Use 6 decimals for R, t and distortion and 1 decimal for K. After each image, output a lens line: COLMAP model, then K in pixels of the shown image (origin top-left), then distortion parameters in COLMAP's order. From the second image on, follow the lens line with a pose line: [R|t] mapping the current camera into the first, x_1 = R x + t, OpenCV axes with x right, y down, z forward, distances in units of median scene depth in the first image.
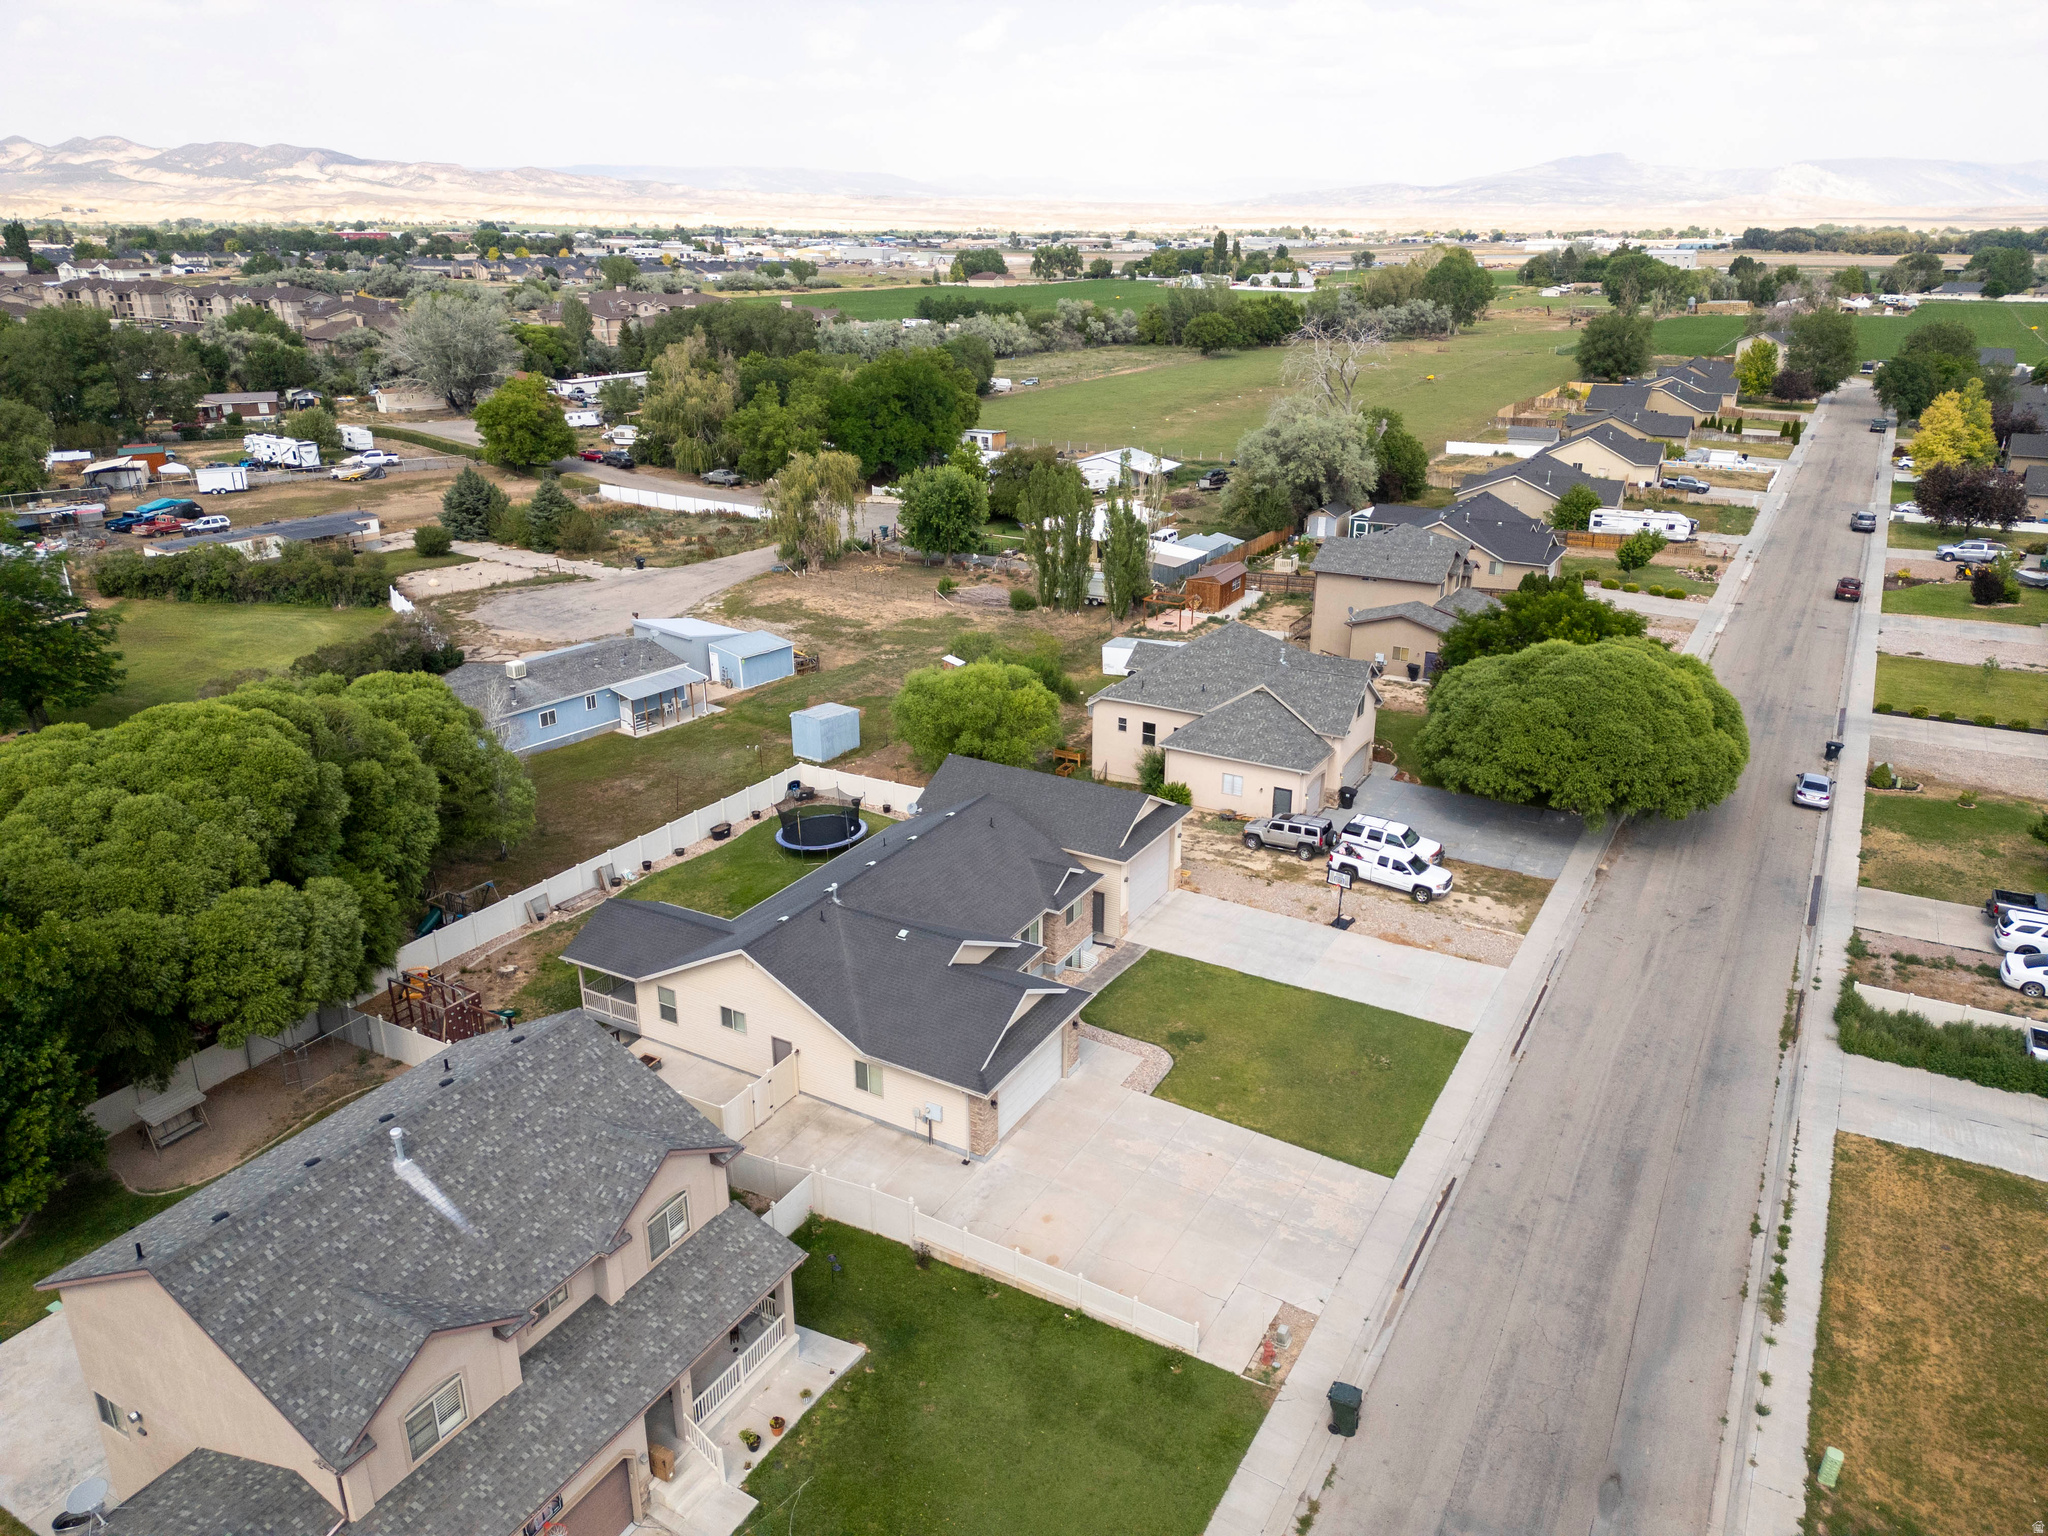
lens RADIAL K [[1430.8, 0, 1030.6], [0, 1430.8, 764.1], [0, 0, 1]] dist [0.083680, -0.086412]
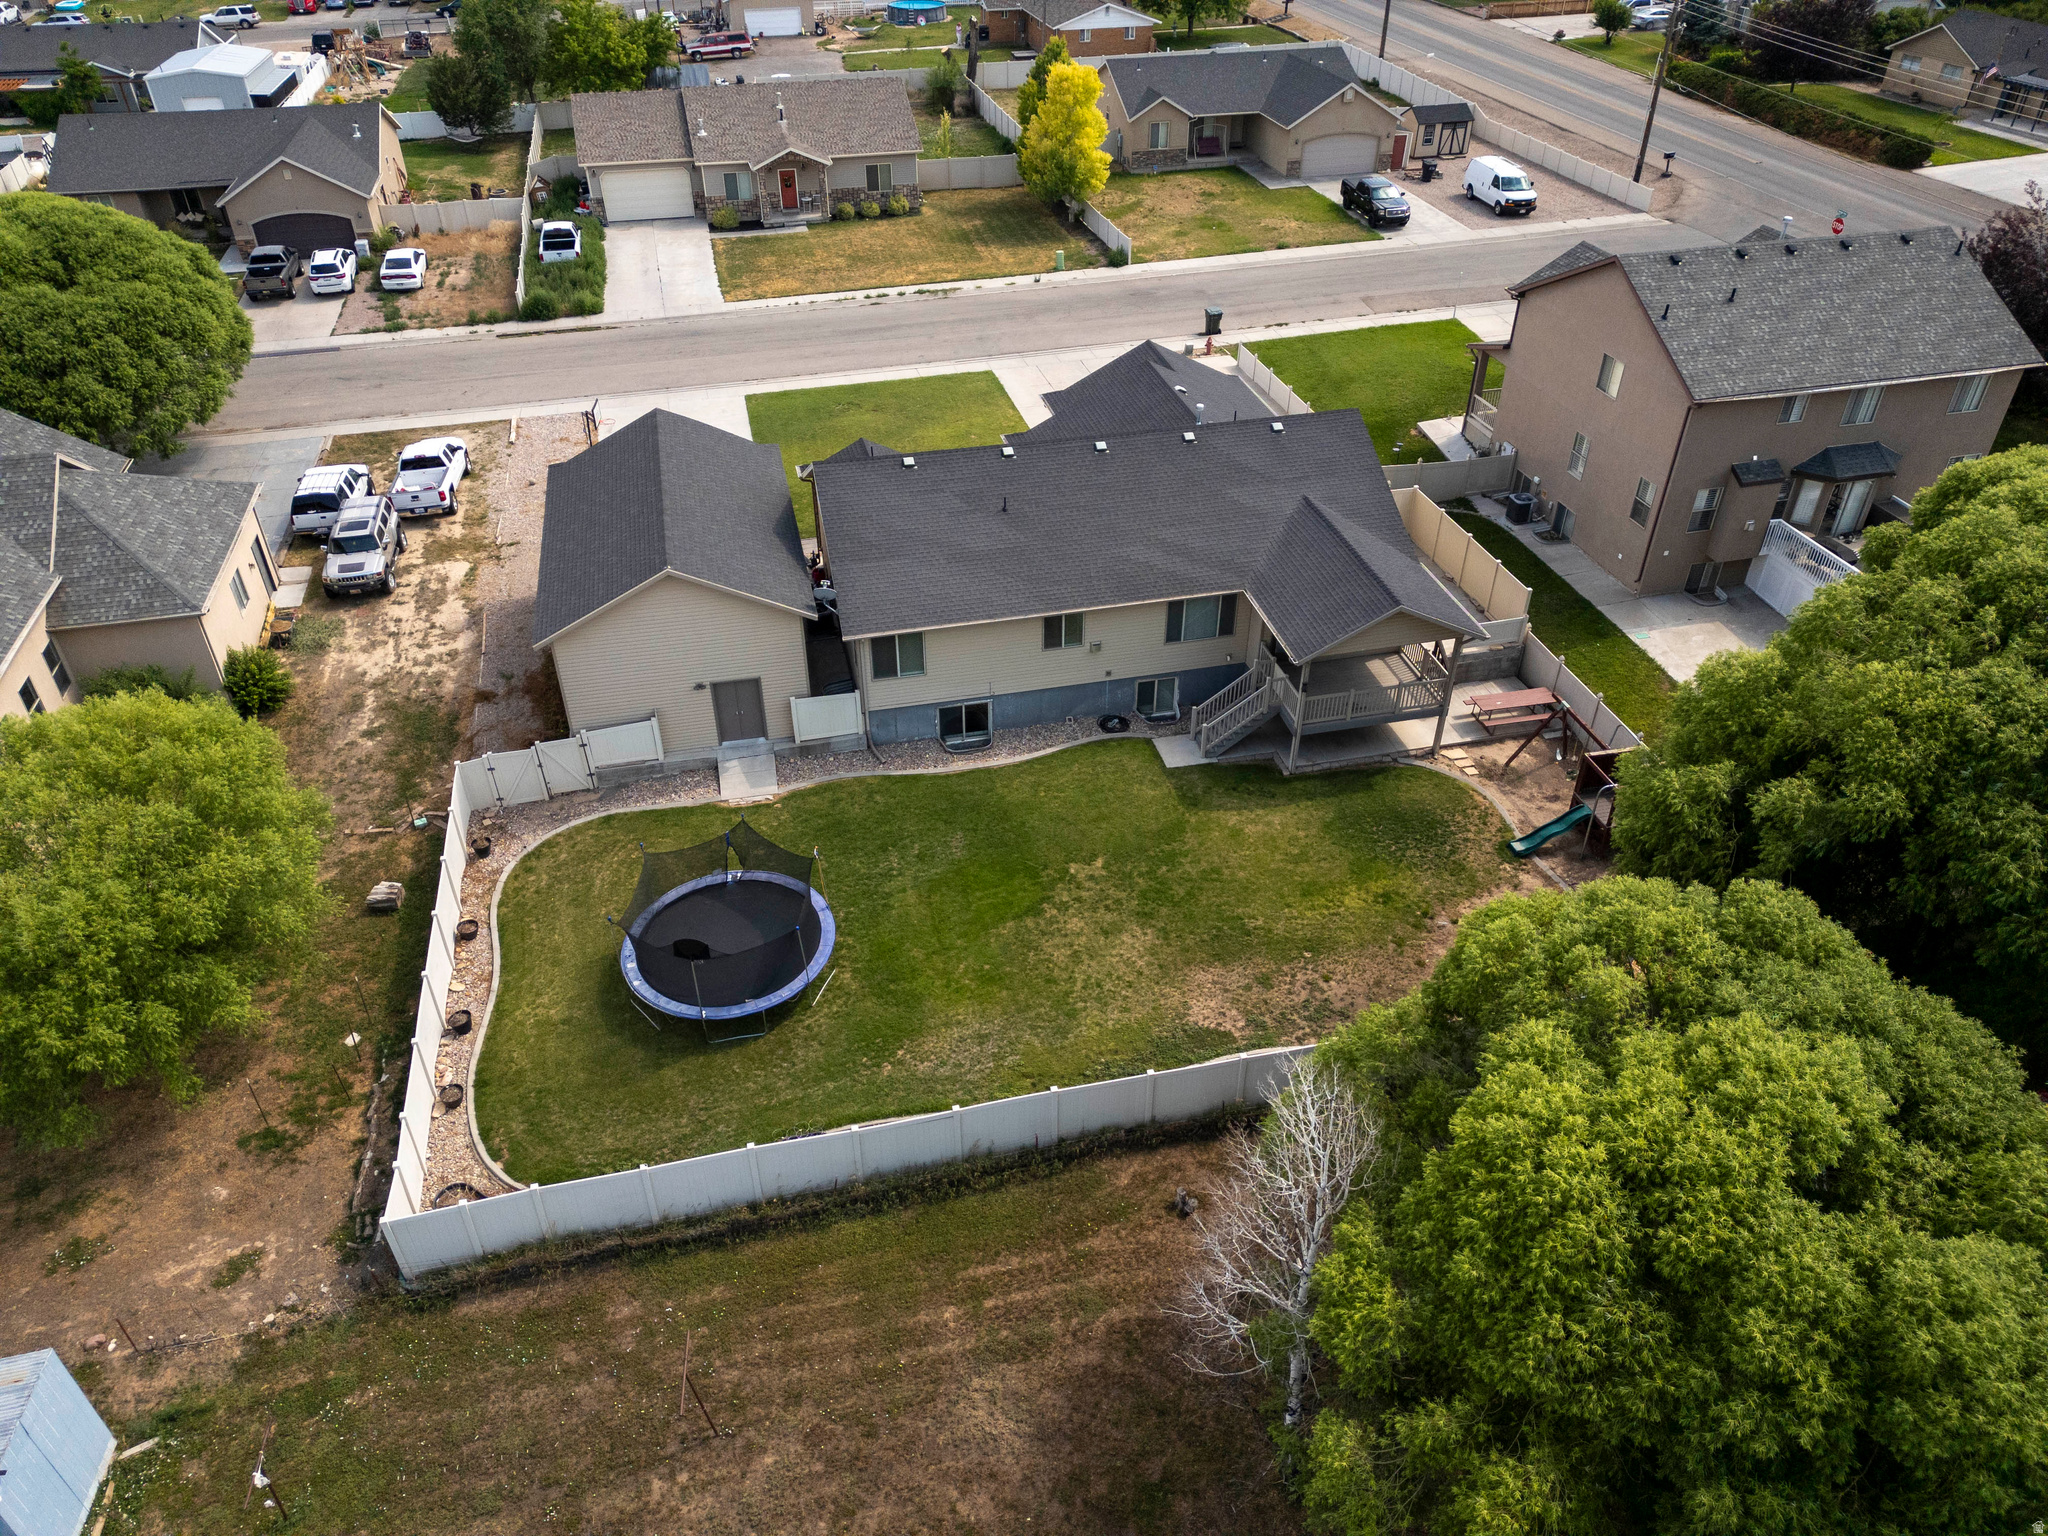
lens RADIAL K [[1435.8, 0, 1025.7], [0, 1435.8, 769.1], [0, 0, 1]] dist [0.058071, -0.046534]
pose [[-0.683303, -0.421962, 0.595857, -0.470131], [0.267854, 0.614321, 0.742202, -0.304026], [-0.679229, 0.666751, -0.306743, 1.077112]]
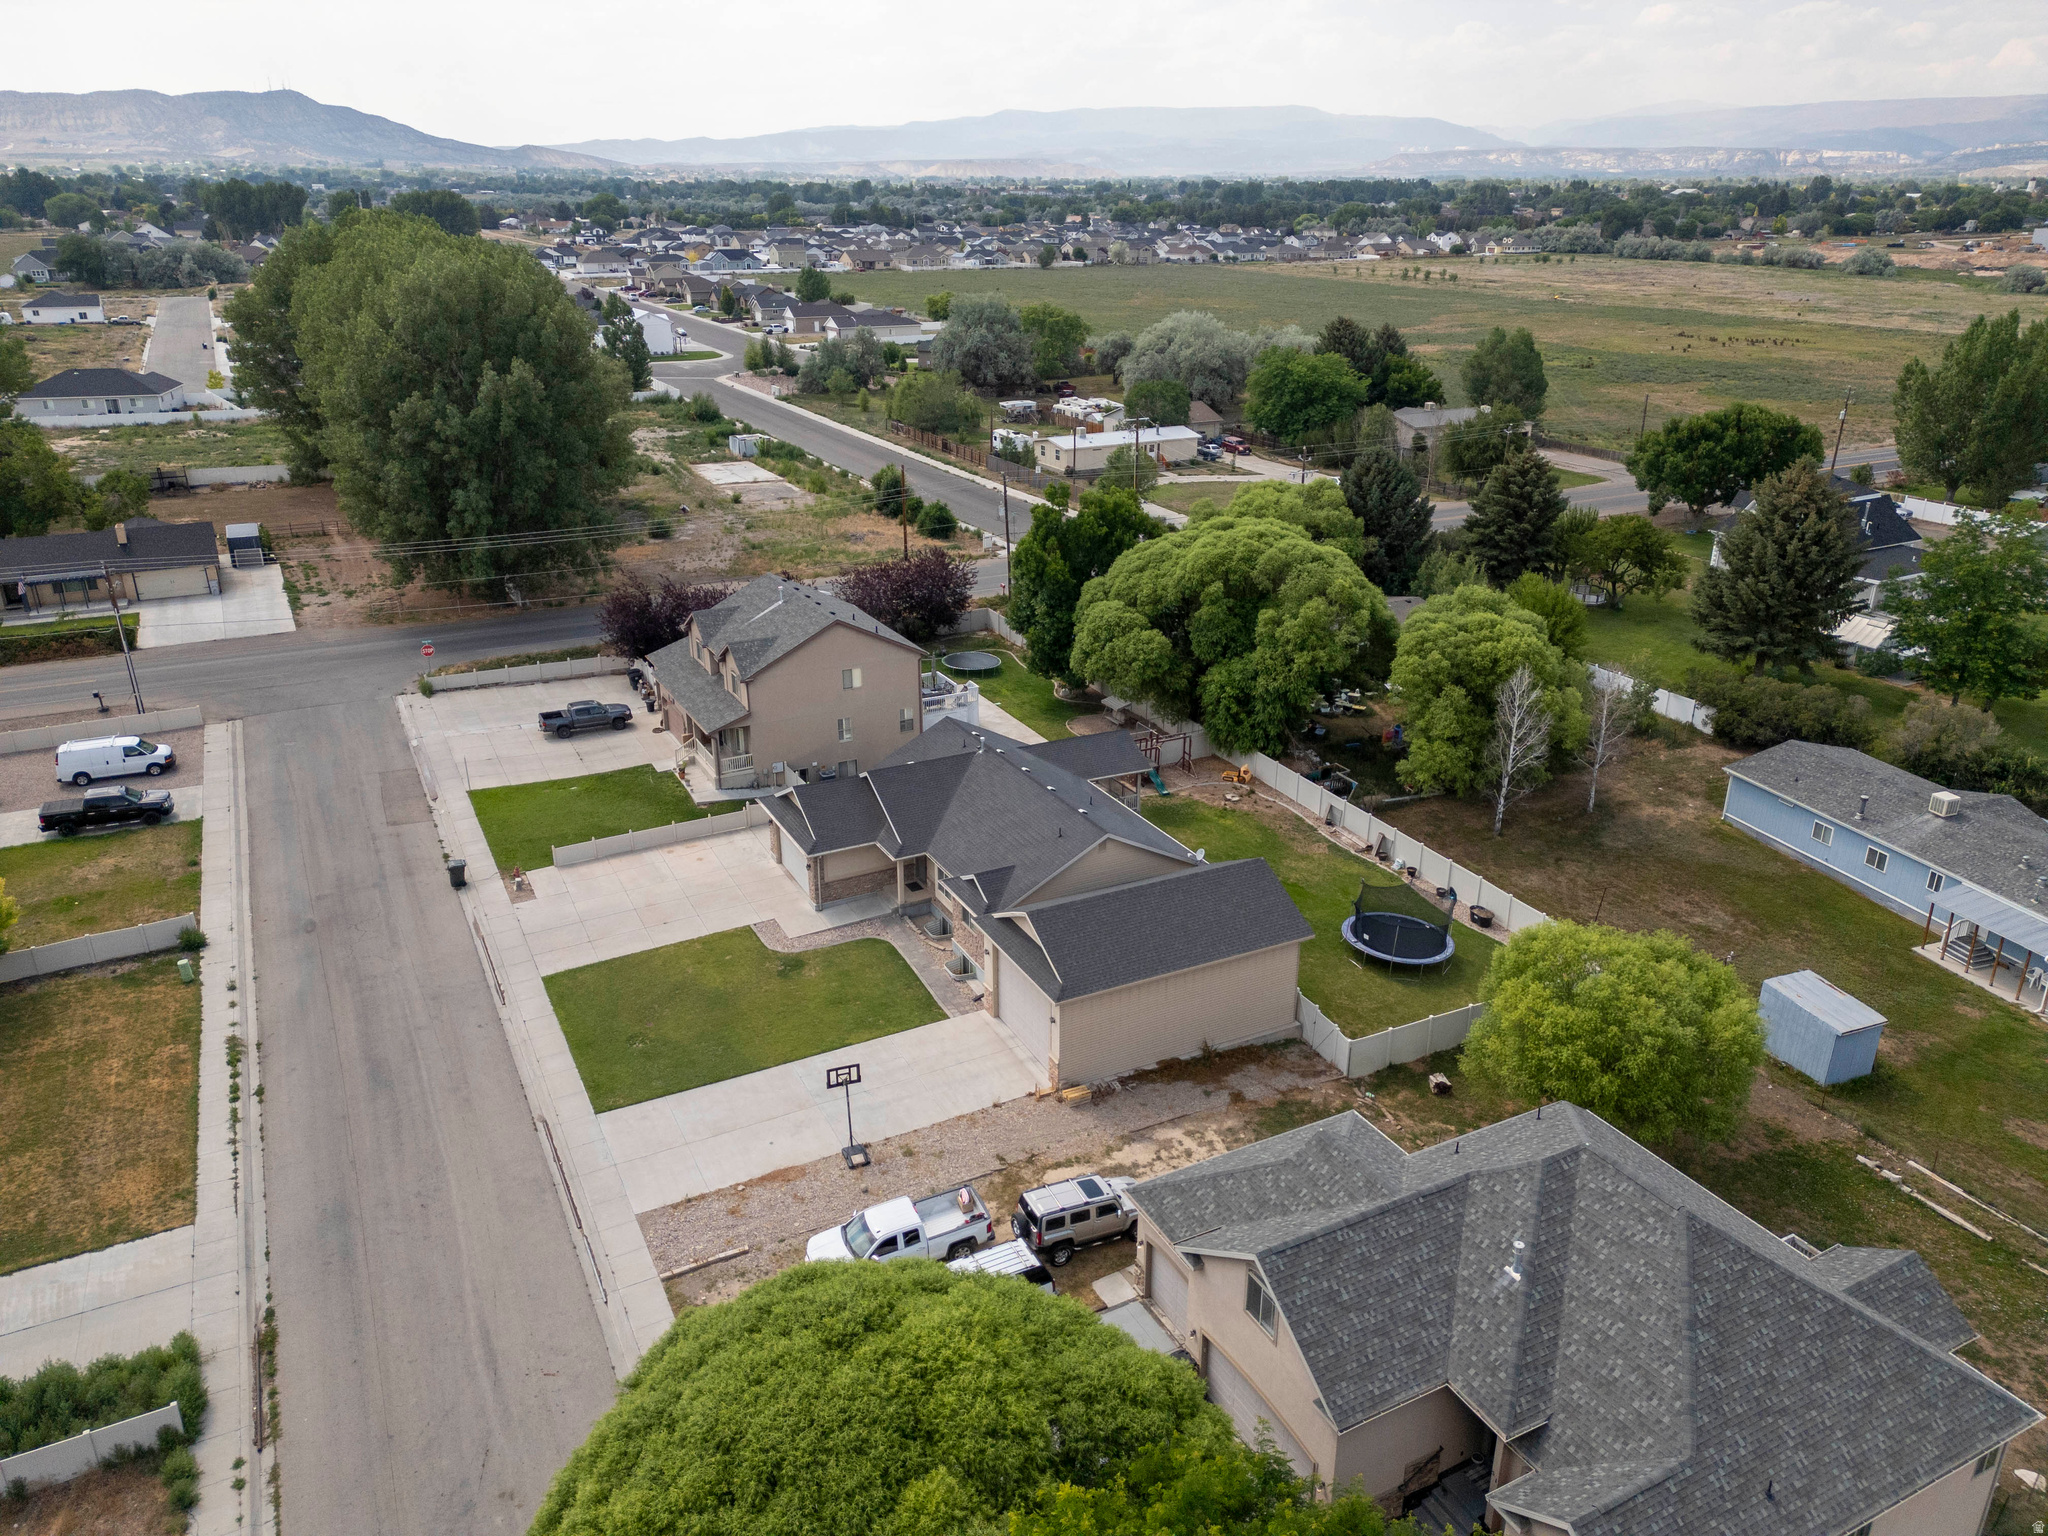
lens RADIAL K [[1430.8, 0, 1030.6], [0, 1430.8, 764.1], [0, 0, 1]] dist [0.083680, -0.086412]
pose [[-0.543689, 0.310132, -0.779885, 0.626935], [-0.297627, 0.797590, 0.524660, -0.432068], [0.784742, 0.517367, -0.341337, 1.106542]]
